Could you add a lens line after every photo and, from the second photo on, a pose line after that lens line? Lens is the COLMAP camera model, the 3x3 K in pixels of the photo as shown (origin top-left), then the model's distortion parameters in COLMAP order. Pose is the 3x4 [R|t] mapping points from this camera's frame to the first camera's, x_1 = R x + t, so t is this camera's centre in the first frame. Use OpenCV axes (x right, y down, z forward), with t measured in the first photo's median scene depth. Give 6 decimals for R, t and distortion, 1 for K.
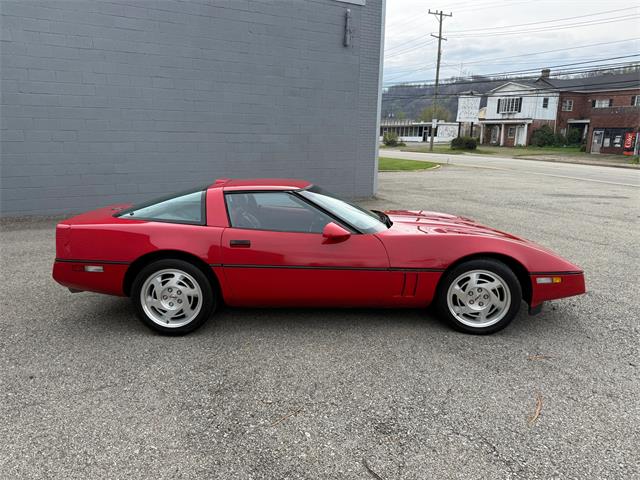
lens RADIAL K [[453.8, 0, 320.0], [0, 453.8, 240.0], [0, 0, 1]] dist [0.041804, -0.053079]
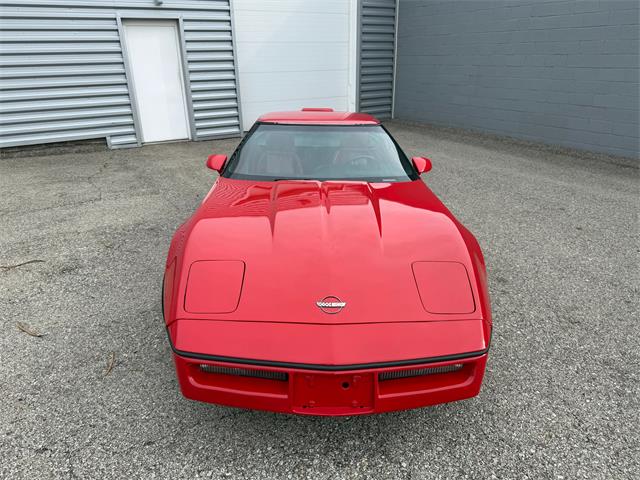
lens RADIAL K [[456.0, 0, 322.2], [0, 456.0, 243.3], [0, 0, 1]] dist [0.003591, -0.009654]
pose [[0.011201, 0.371671, -0.928297, 1.048637], [-0.209721, 0.908580, 0.361246, -0.274732], [0.977697, 0.190637, 0.088124, 1.137595]]
